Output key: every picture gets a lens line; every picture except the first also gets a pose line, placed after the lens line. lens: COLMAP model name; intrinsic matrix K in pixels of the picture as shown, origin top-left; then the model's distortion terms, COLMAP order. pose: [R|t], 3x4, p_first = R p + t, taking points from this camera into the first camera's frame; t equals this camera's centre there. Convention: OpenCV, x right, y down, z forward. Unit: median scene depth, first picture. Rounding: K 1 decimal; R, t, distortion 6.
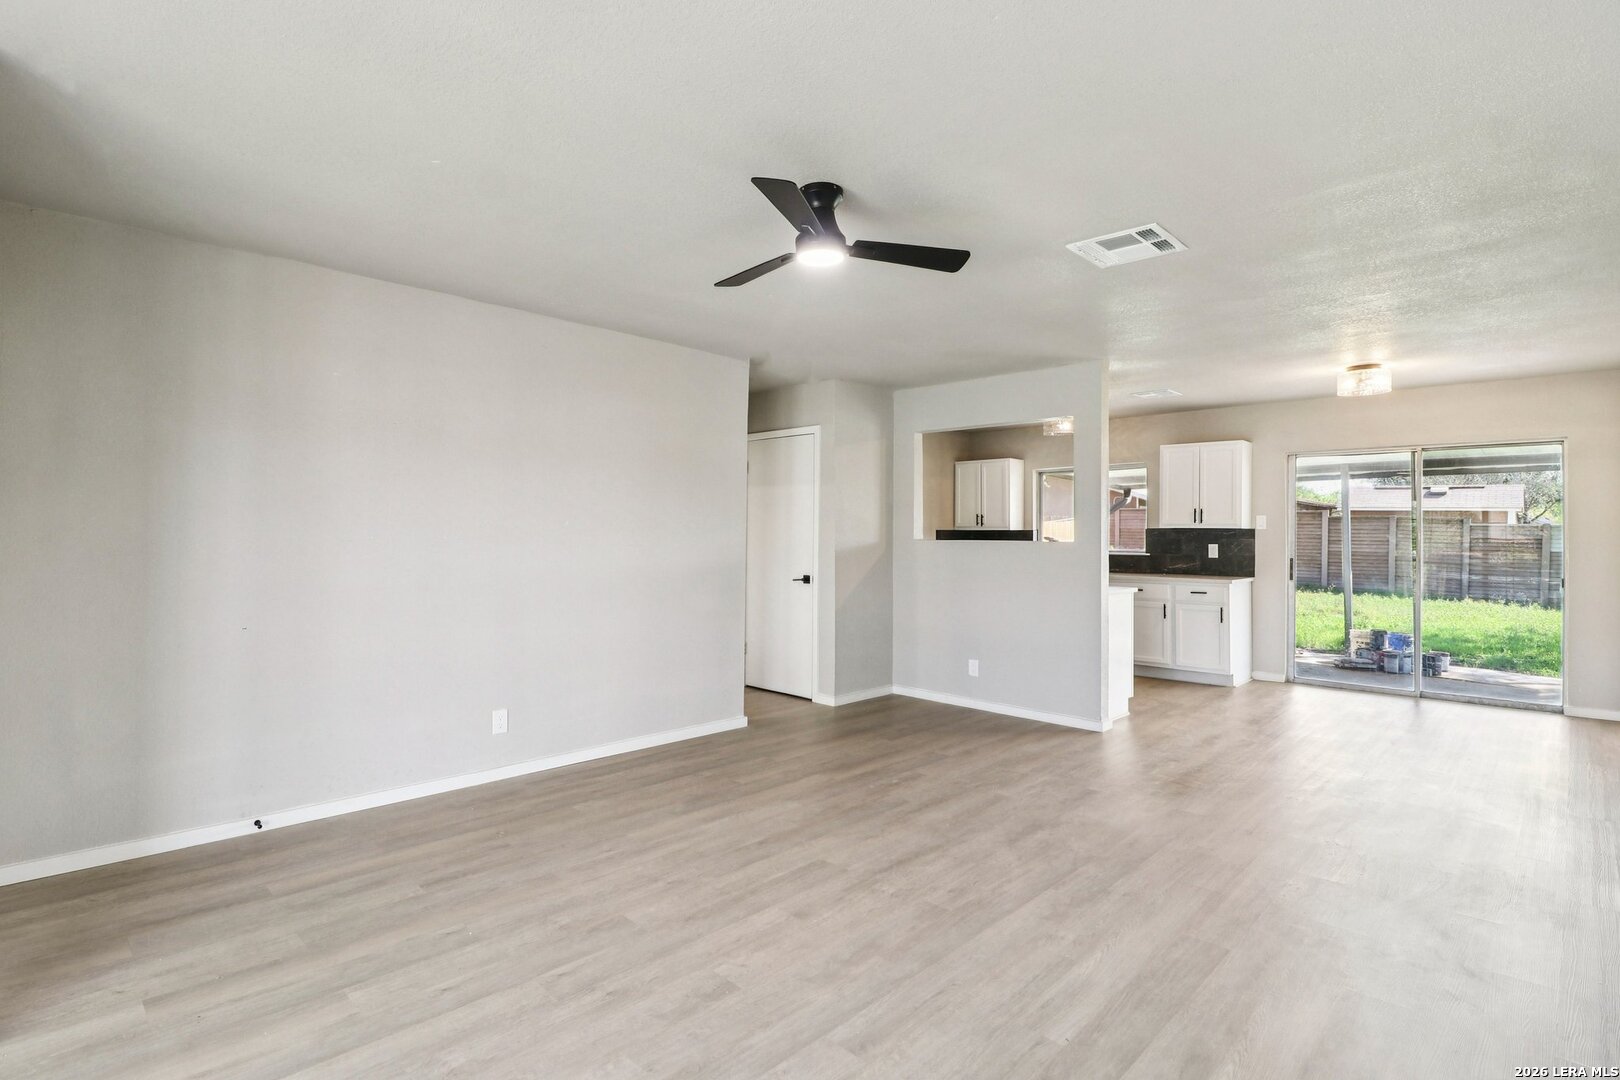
lens RADIAL K [[761.9, 0, 802.6], [0, 761.9, 532.3], [0, 0, 1]] dist [-0.004304, -0.006597]
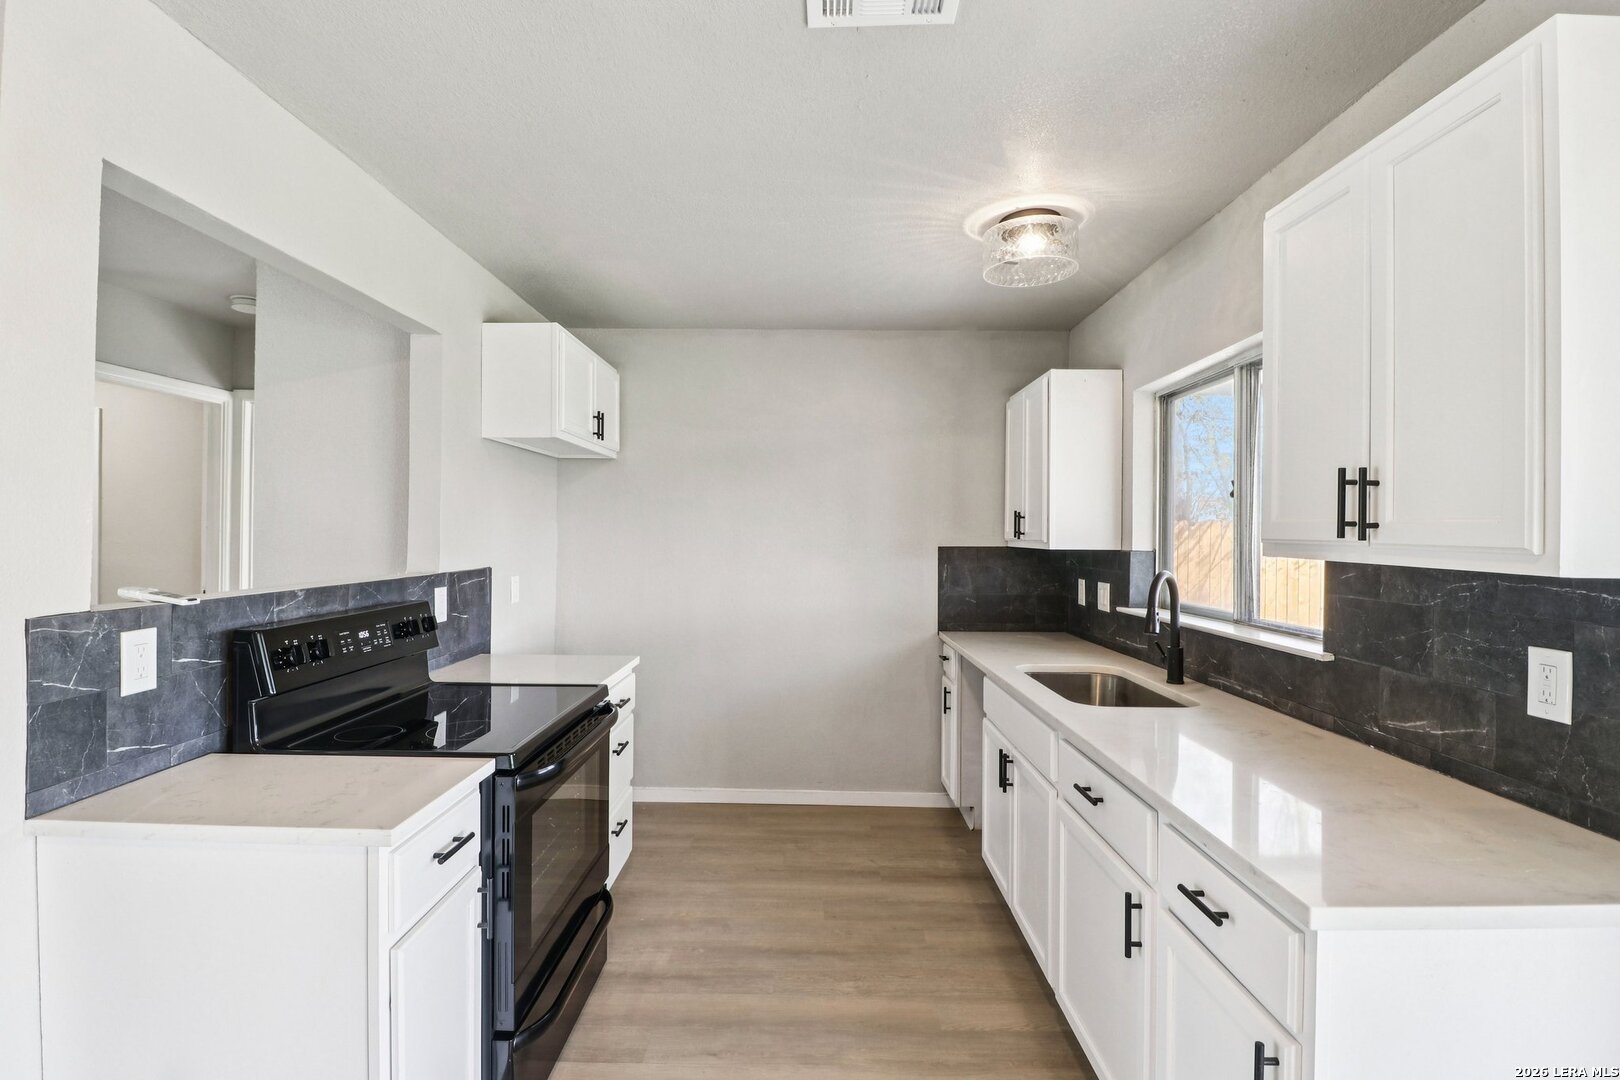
lens RADIAL K [[761.9, 0, 792.0], [0, 761.9, 528.0], [0, 0, 1]] dist [-0.004304, -0.006597]
pose [[0.702226, -0.000228, -0.711954, 0.967105], [-0.002490, 0.999993, -0.002776, -0.025756], [0.711950, 0.003722, 0.702221, 1.303445]]
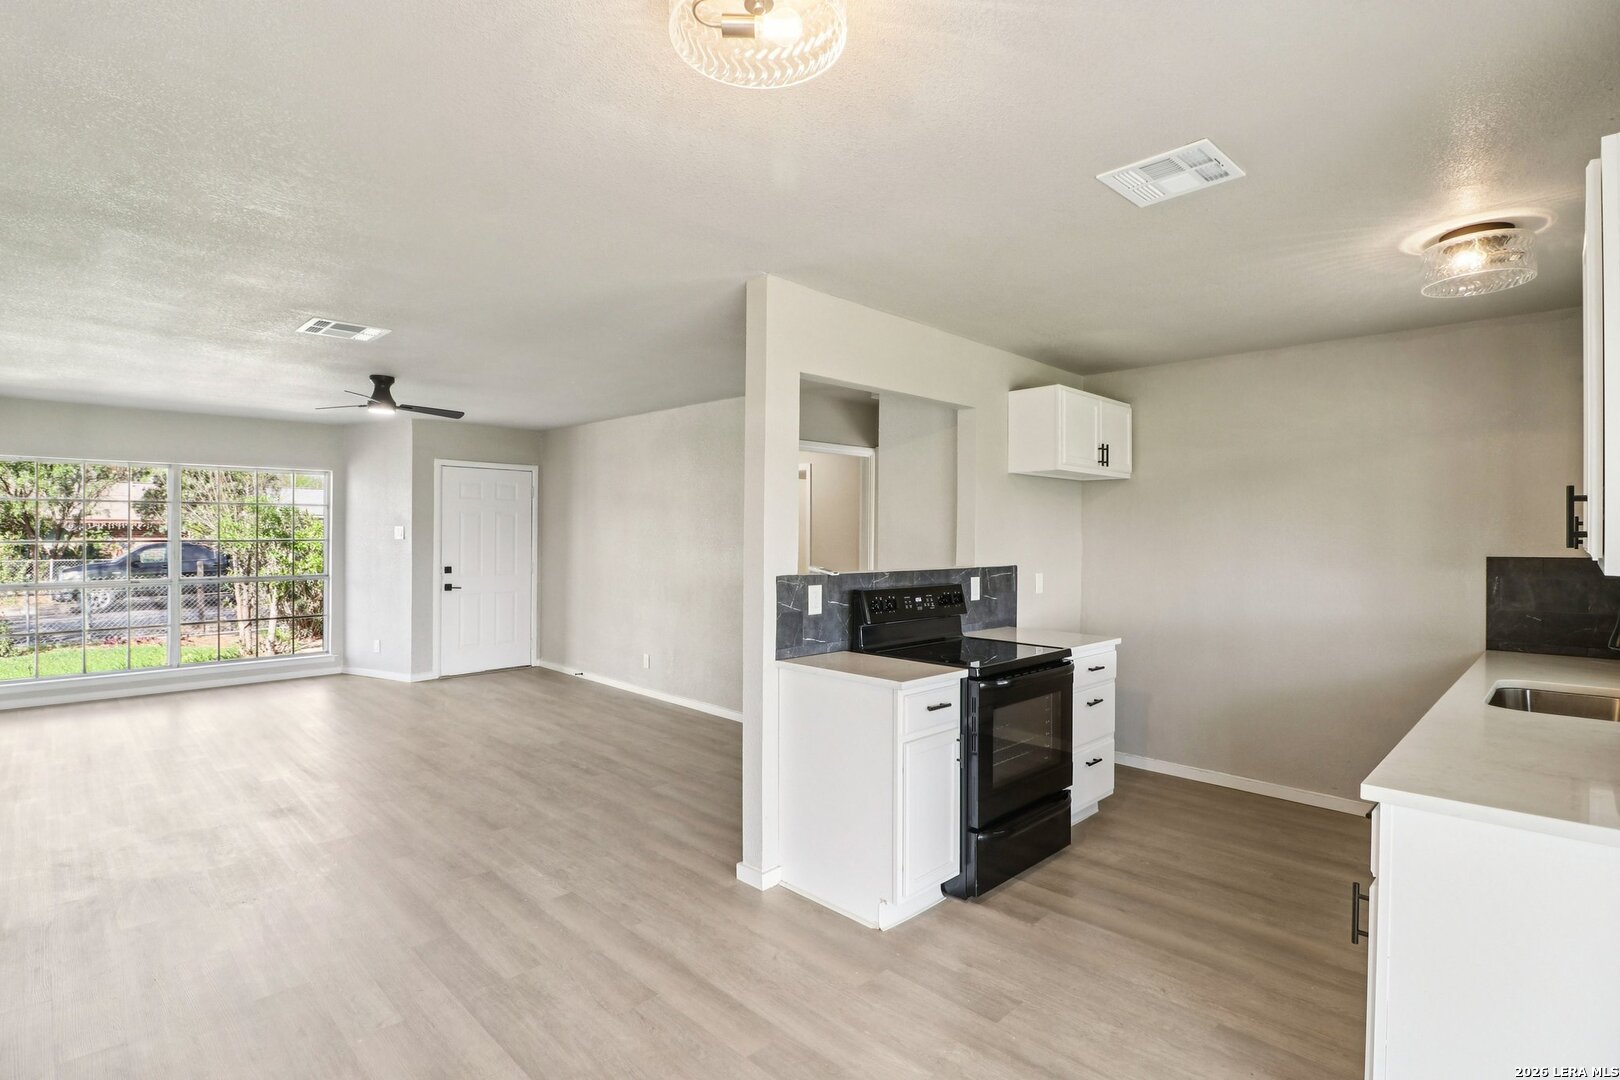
lens RADIAL K [[761.9, 0, 806.8], [0, 761.9, 543.1], [0, 0, 1]] dist [-0.004304, -0.006597]
pose [[0.020976, 0.007404, -0.999753, 1.288887], [-0.001760, 0.999971, 0.007369, -0.026248], [0.999778, 0.001605, 0.020989, 1.310728]]
